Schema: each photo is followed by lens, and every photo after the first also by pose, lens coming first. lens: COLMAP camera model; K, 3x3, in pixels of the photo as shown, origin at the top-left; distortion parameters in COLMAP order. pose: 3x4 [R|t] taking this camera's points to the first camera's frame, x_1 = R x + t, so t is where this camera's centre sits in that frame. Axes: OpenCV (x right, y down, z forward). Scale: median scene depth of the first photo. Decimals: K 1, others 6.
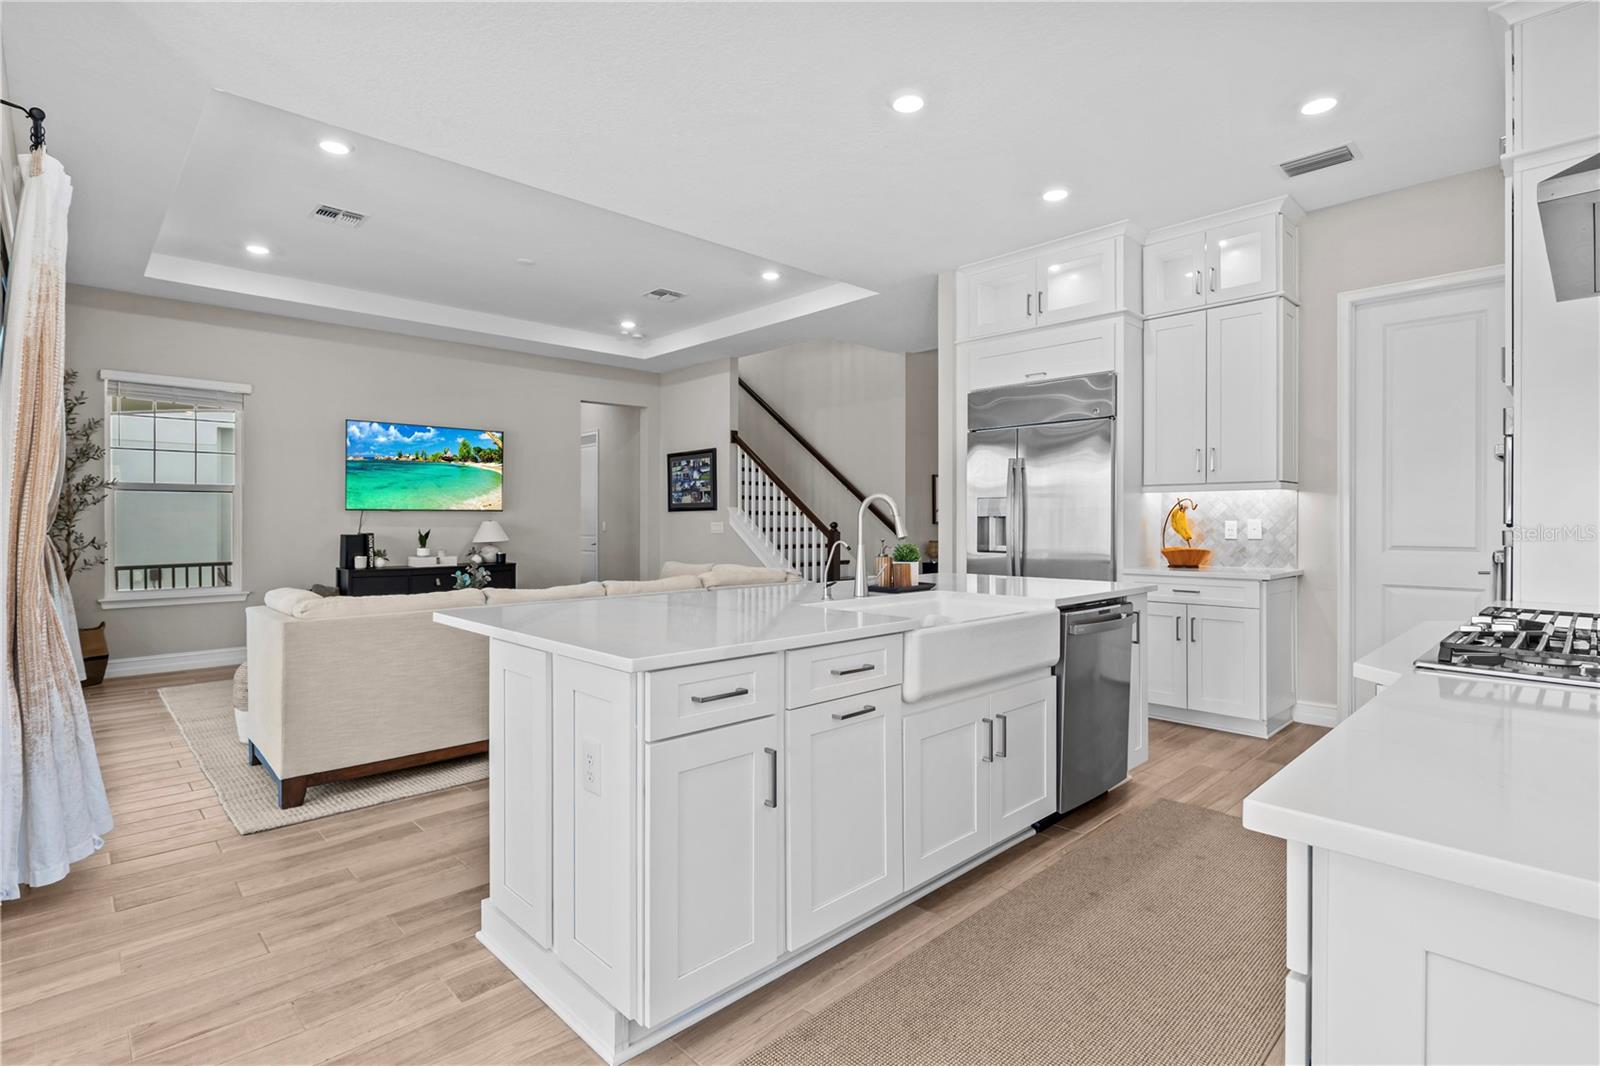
lens RADIAL K [[772.8, 0, 804.8], [0, 772.8, 521.7], [0, 0, 1]] dist [0.002673, -0.000844]
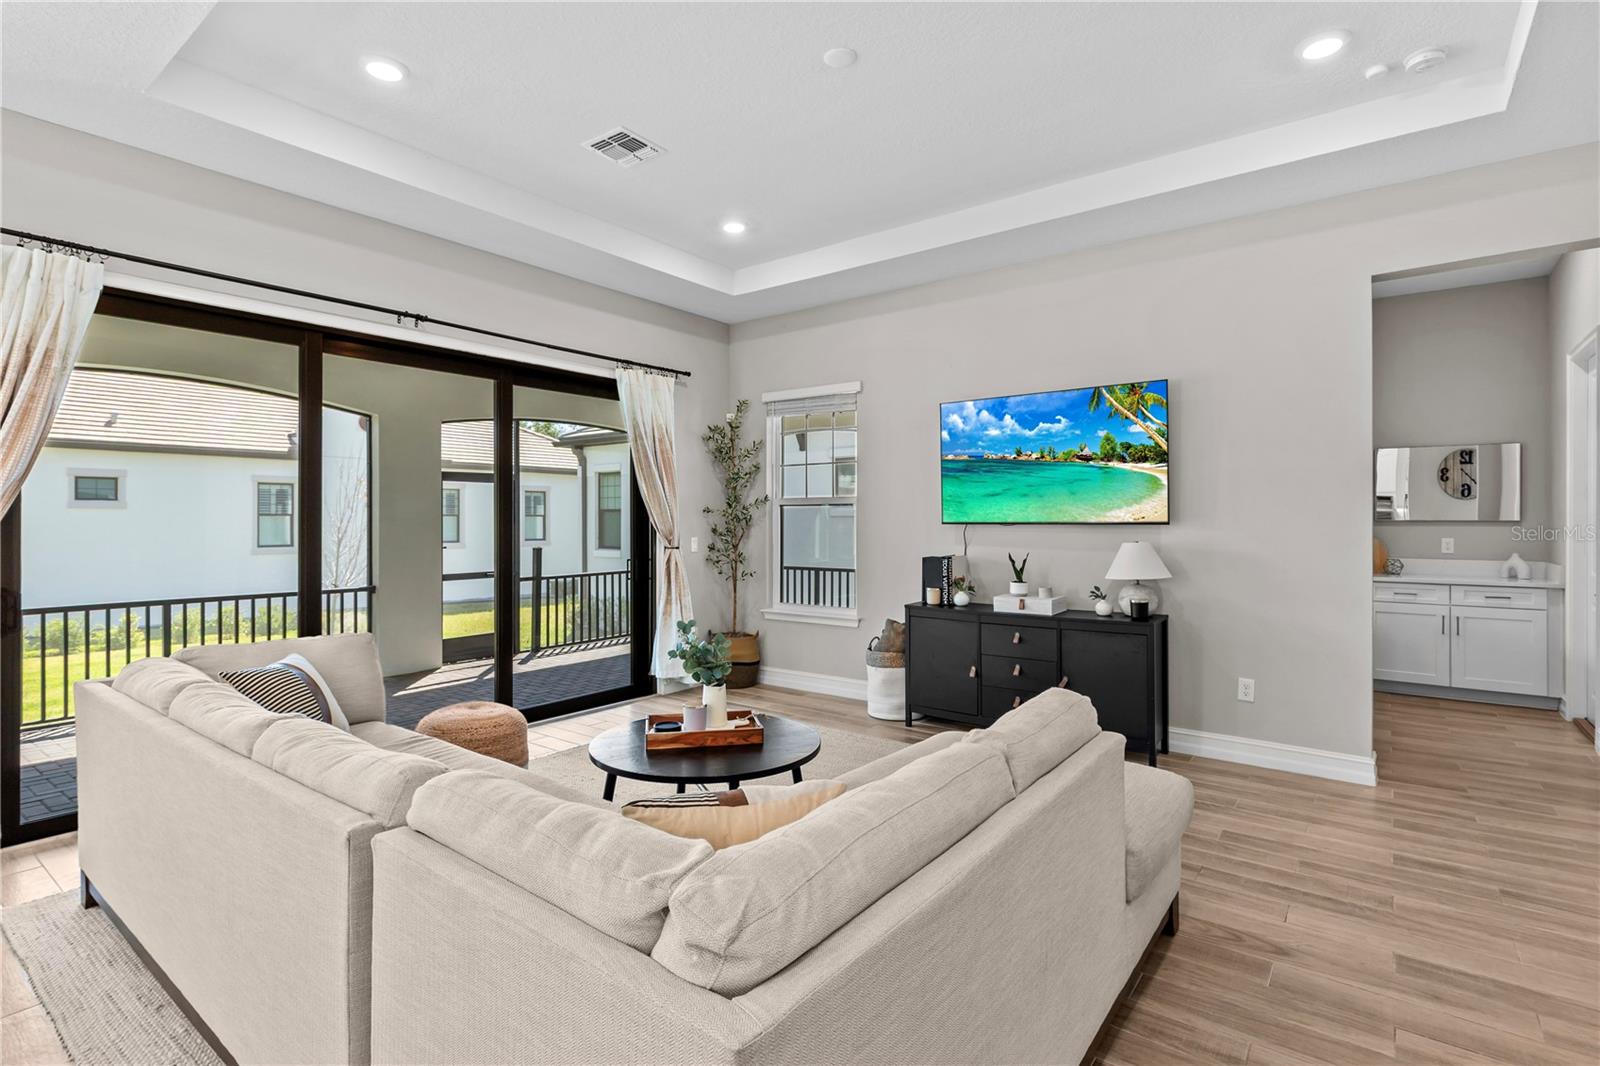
lens RADIAL K [[772.8, 0, 803.9], [0, 772.8, 518.2], [0, 0, 1]] dist [0.002673, -0.000844]
pose [[0.148983, -0.002989, -0.988835, 0.184378], [0.003239, 0.999992, -0.002535, -0.029078], [0.988834, -0.002825, 0.148992, 1.096179]]
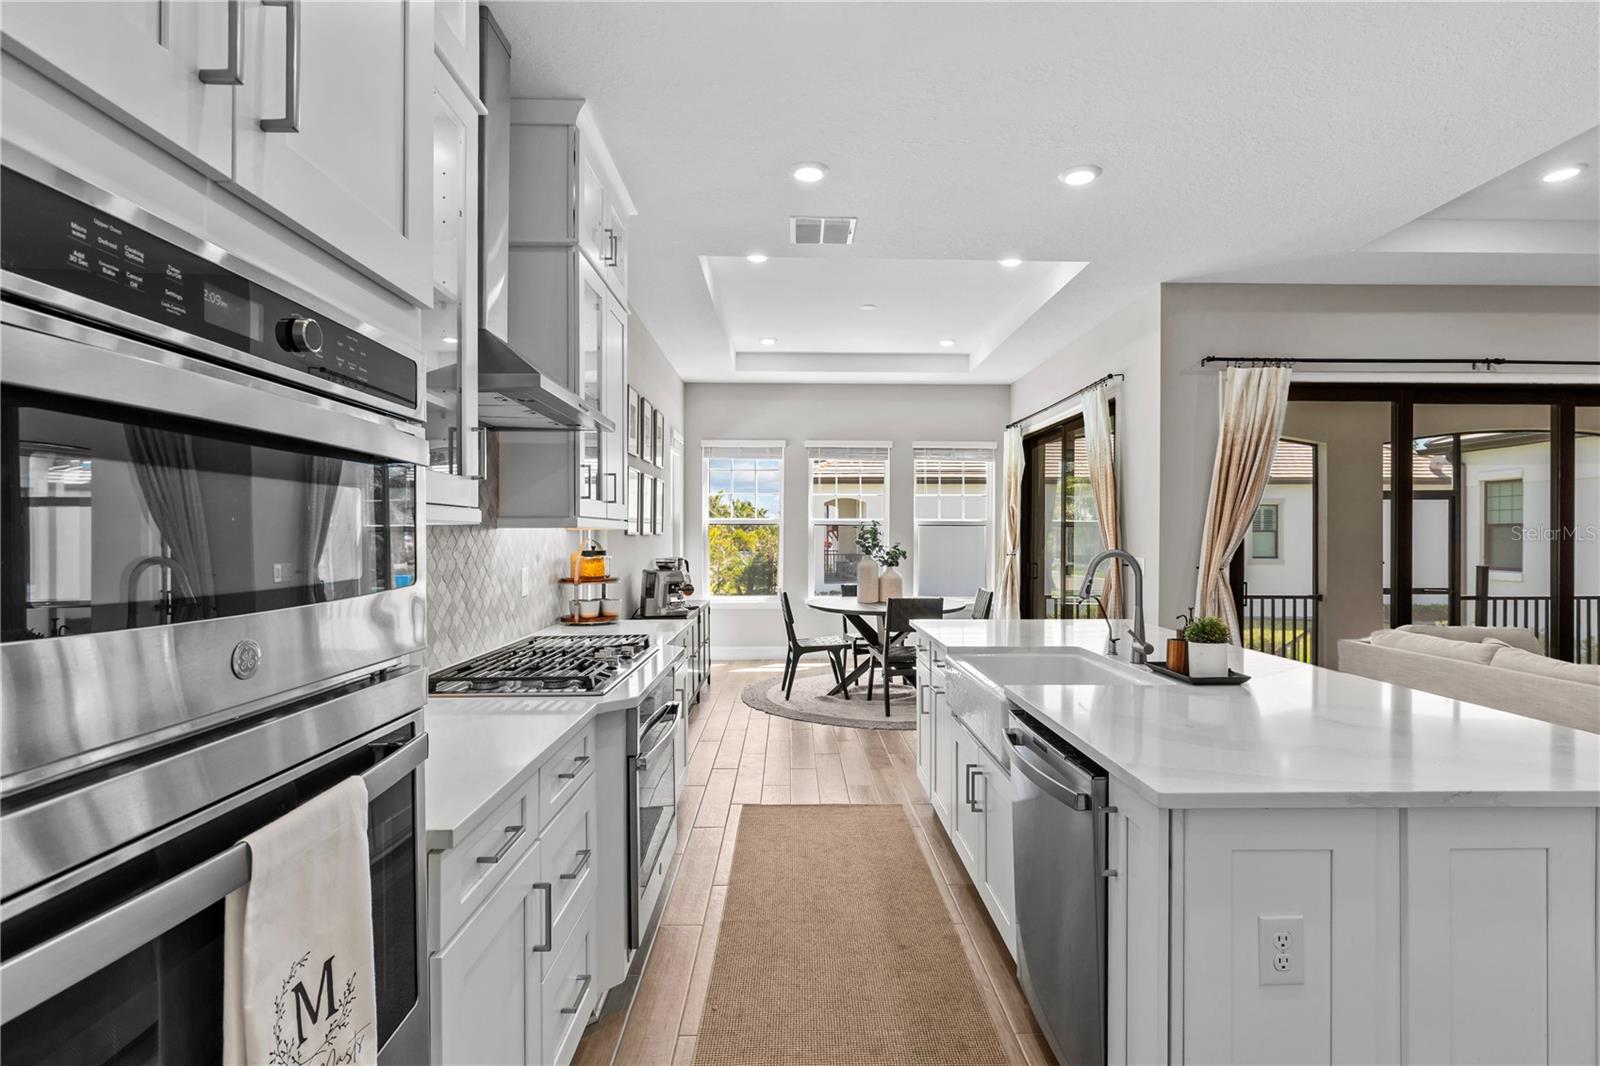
lens RADIAL K [[772.8, 0, 805.2], [0, 772.8, 538.6], [0, 0, 1]] dist [0.002673, -0.000844]
pose [[-0.685921, 0.001837, -0.727673, 0.617932], [-0.000120, 0.999997, 0.002637, -0.031602], [0.727676, 0.001896, -0.685919, 0.823359]]
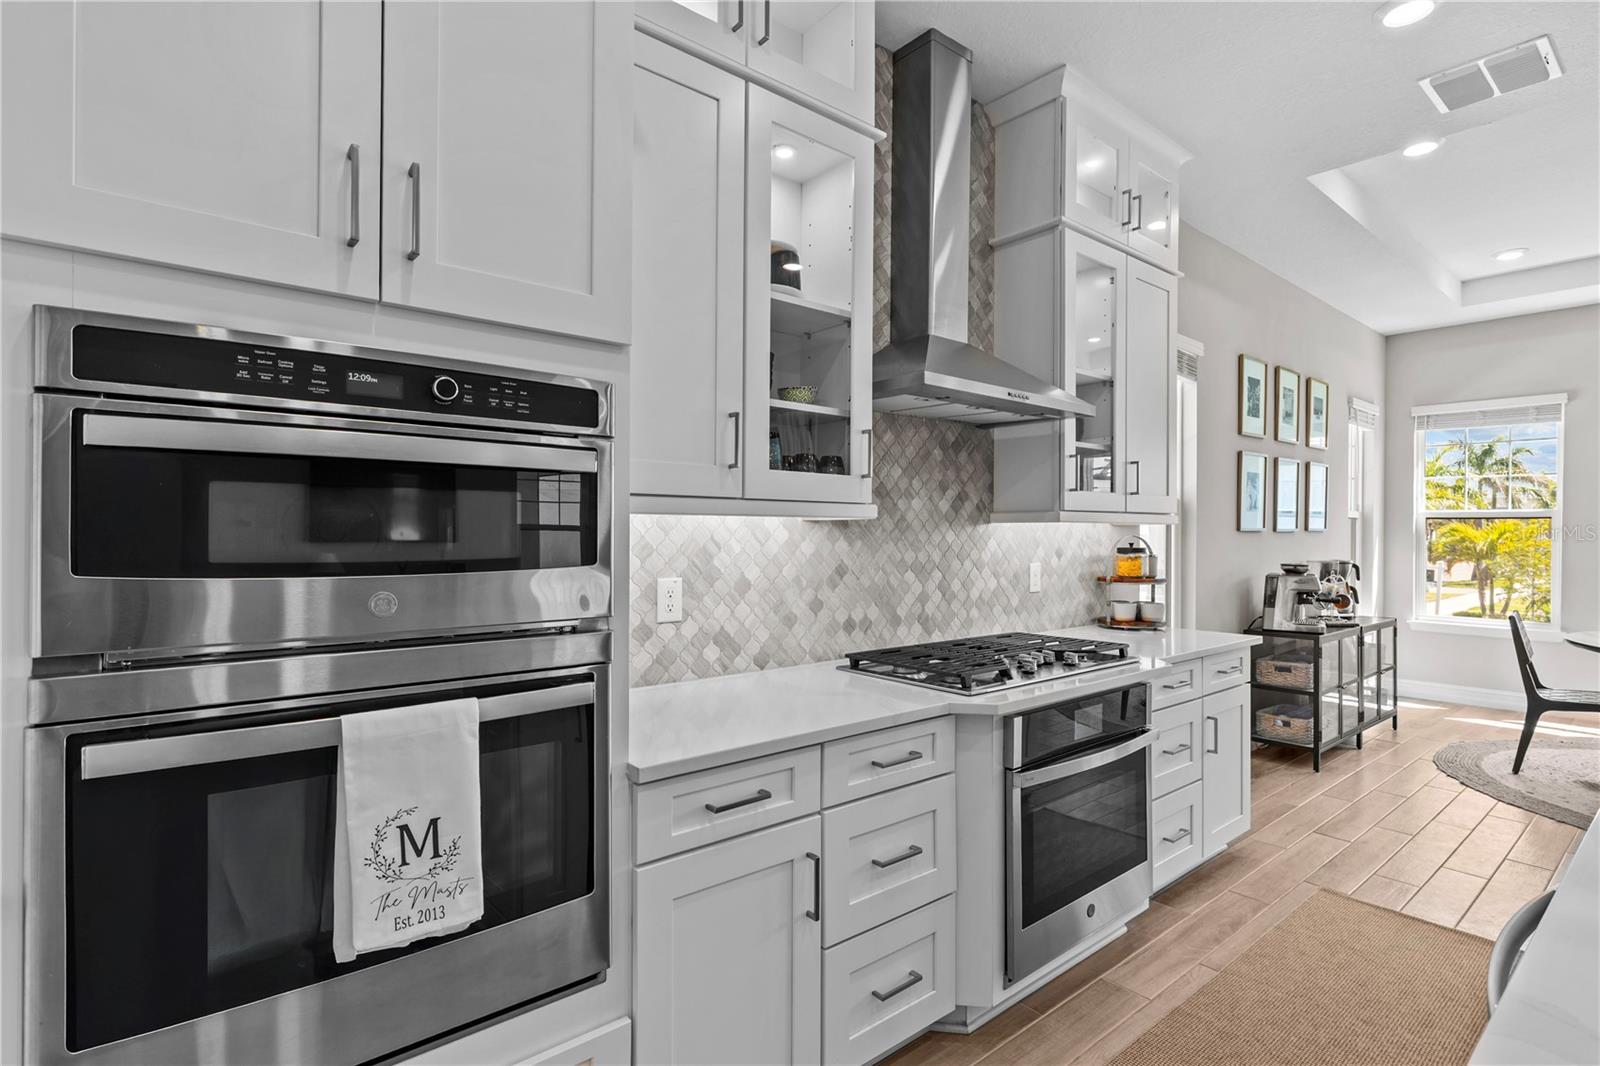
lens RADIAL K [[772.8, 0, 805.5], [0, 772.8, 532.7], [0, 0, 1]] dist [0.002673, -0.000844]
pose [[-0.996484, -0.005789, 0.083585, 0.432314], [-0.005665, 0.999982, 0.001721, -0.030728], [-0.083593, 0.001242, -0.996499, 0.865275]]
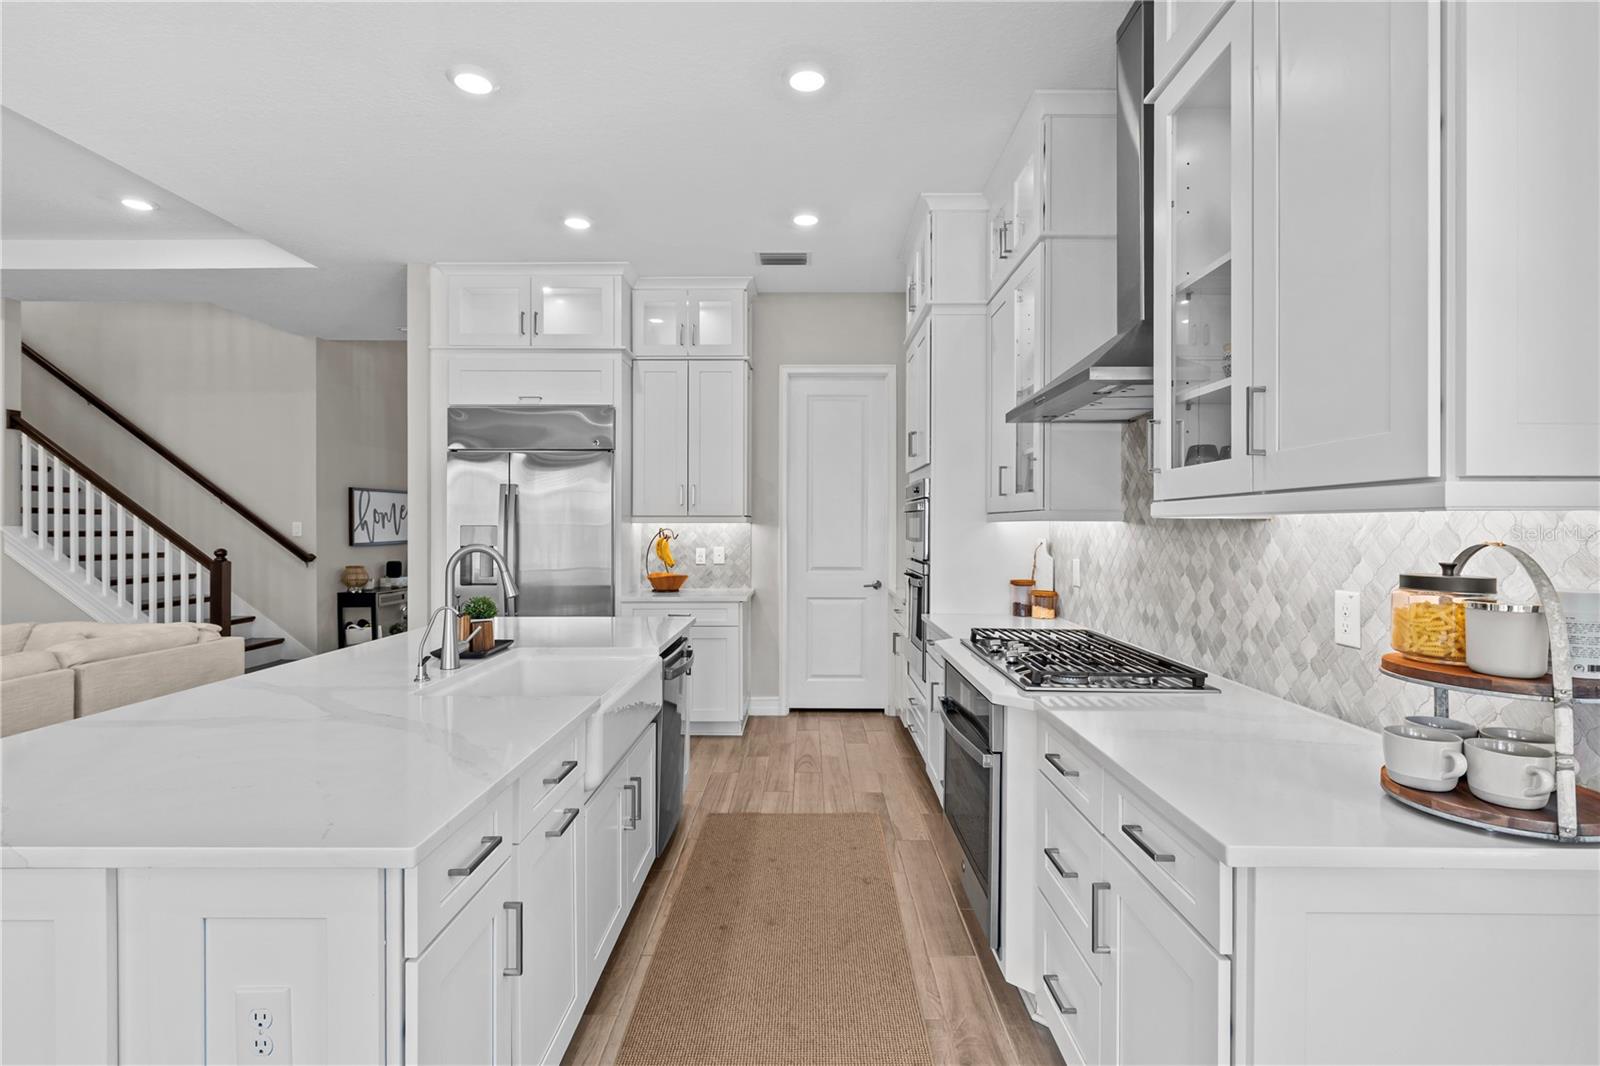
lens RADIAL K [[772.8, 0, 805.1], [0, 772.8, 530.4], [0, 0, 1]] dist [0.002673, -0.000844]
pose [[0.702352, -0.002429, 0.711825, -0.151815], [-0.001739, 0.999985, 0.005128, -0.033769], [-0.711827, -0.004840, 0.702338, 0.092642]]
